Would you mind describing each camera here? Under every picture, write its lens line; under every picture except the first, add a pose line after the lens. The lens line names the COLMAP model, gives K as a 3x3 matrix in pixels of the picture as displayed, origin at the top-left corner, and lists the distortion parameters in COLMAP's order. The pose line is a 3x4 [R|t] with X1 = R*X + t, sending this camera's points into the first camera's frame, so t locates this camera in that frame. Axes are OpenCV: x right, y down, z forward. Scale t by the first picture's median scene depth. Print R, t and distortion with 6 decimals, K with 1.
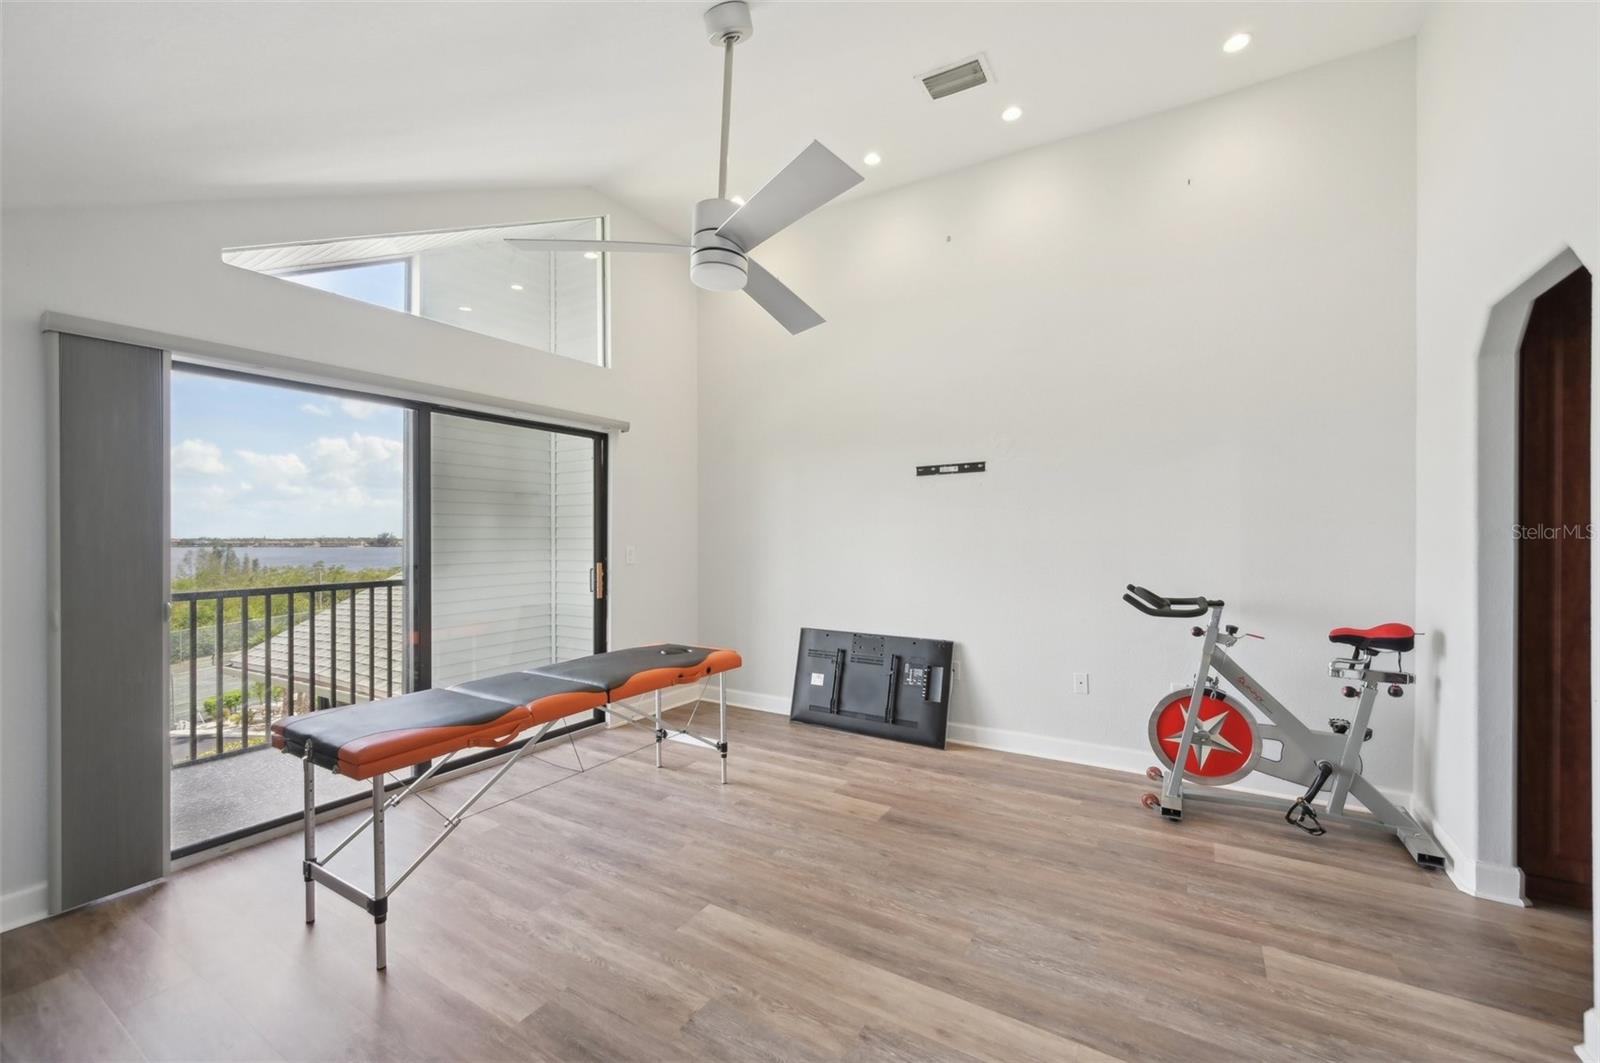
lens RADIAL K [[634.8, 0, 800.0], [0, 634.8, 531.5], [0, 0, 1]] dist [-0.001023, -0.000051]
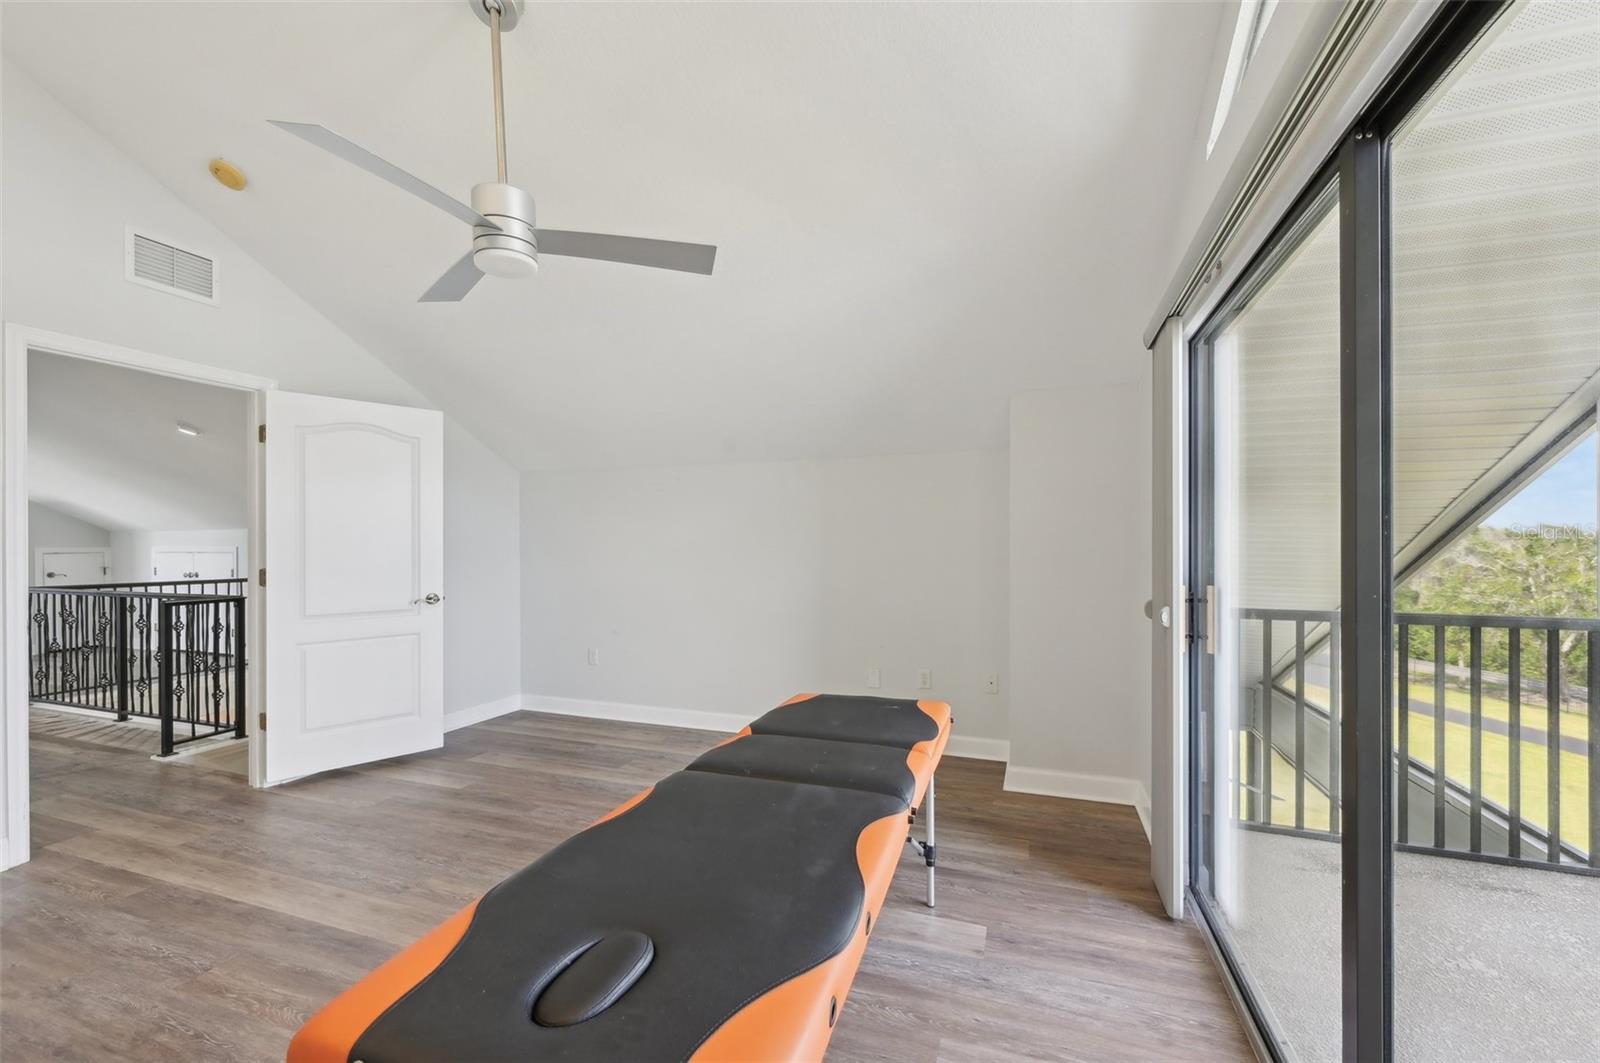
lens RADIAL K [[637.1, 0, 810.0], [0, 637.1, 546.8], [0, 0, 1]] dist [0.000910, 0.000418]
pose [[-0.971899, 0.001423, -0.235393, -0.258773], [0.004172, 0.999929, -0.011179, 0.029932], [0.235361, -0.011847, -0.971836, 1.517007]]
